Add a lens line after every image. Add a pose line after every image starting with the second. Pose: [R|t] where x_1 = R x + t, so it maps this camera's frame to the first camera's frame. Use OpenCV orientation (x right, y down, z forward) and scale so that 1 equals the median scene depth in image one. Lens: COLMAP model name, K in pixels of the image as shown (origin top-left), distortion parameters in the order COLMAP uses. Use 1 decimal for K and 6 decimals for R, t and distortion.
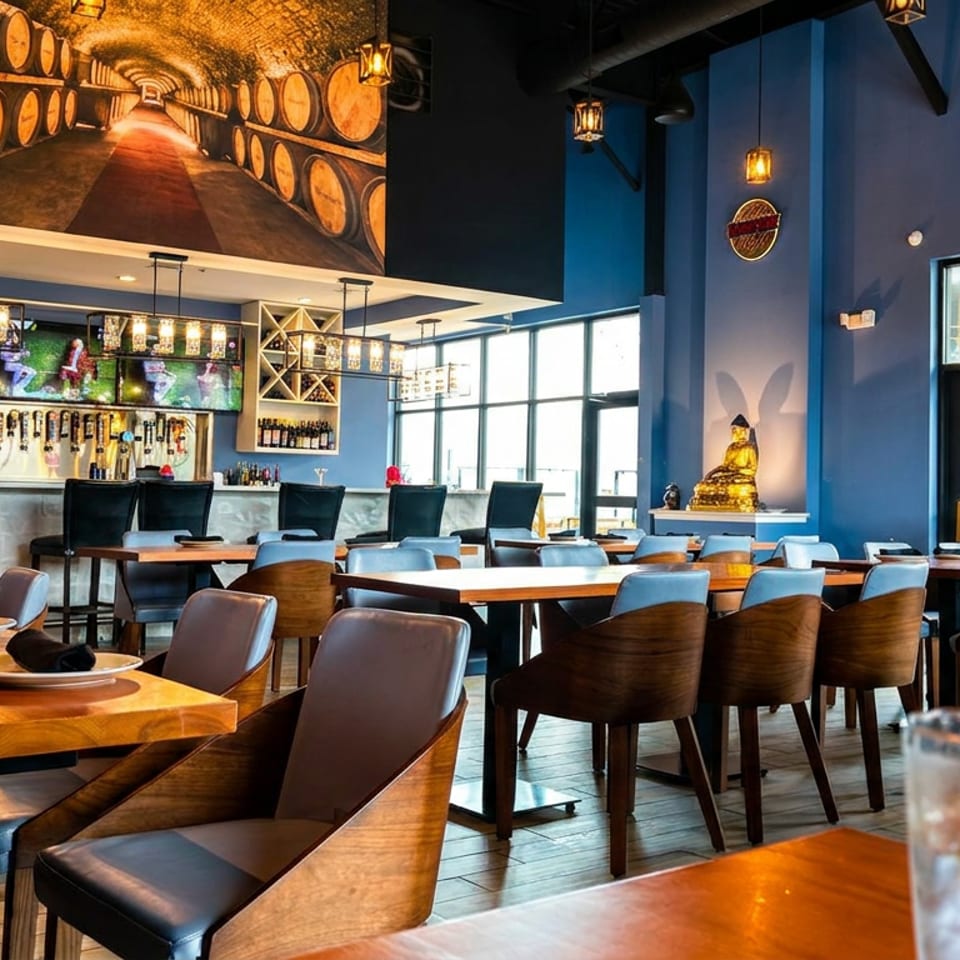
lens RADIAL K [[1216.9, 0, 479.2], [0, 1216.9, 453.6], [0, 0, 1]] dist [-0.022292, -0.009759]
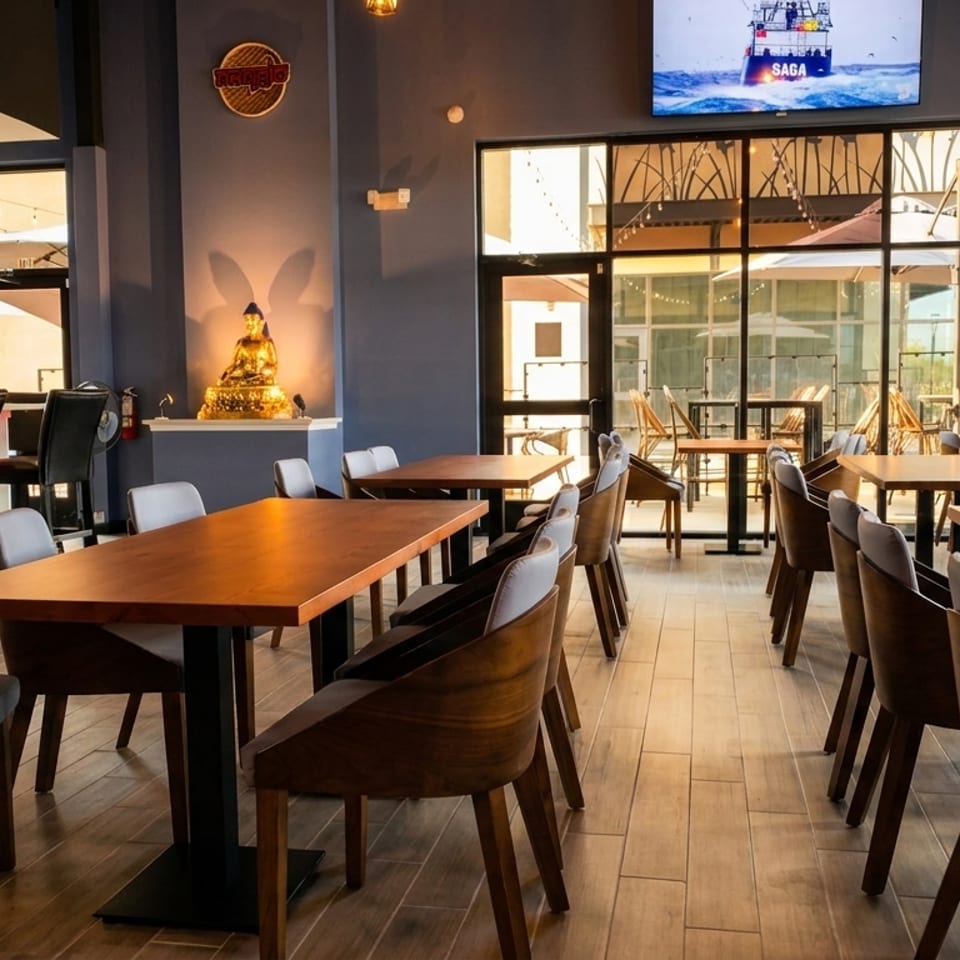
lens RADIAL K [[1216.9, 0, 479.2], [0, 1216.9, 453.6], [0, 0, 1]] dist [-0.022292, -0.009759]
pose [[0.749276, -0.044201, 0.660782, -0.232645], [-0.008312, 0.997064, 0.076122, 0.007125], [-0.662206, -0.062529, 0.746708, 0.276631]]
